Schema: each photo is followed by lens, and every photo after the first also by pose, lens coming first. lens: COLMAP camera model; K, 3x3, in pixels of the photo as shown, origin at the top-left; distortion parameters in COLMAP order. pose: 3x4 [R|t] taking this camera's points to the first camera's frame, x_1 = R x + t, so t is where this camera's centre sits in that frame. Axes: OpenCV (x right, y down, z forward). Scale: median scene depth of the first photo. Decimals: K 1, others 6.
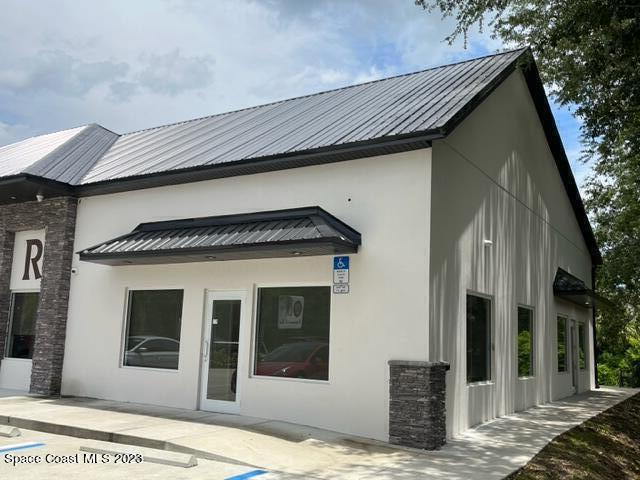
lens RADIAL K [[601.7, 0, 320.4], [0, 601.7, 240.6], [0, 0, 1]] dist [0.043292, 0.000000]
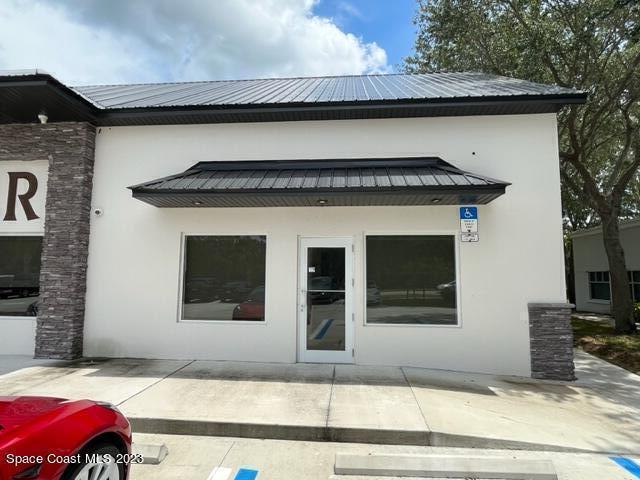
lens RADIAL K [[355.4, 0, 319.9], [0, 355.4, 239.2], [0, 0, 1]] dist [-0.003721, -0.001345]
pose [[0.892646, 0.020294, 0.450302, -0.361987], [-0.050231, 0.997242, 0.054631, 0.047363], [-0.447951, -0.071385, 0.891203, 0.428988]]
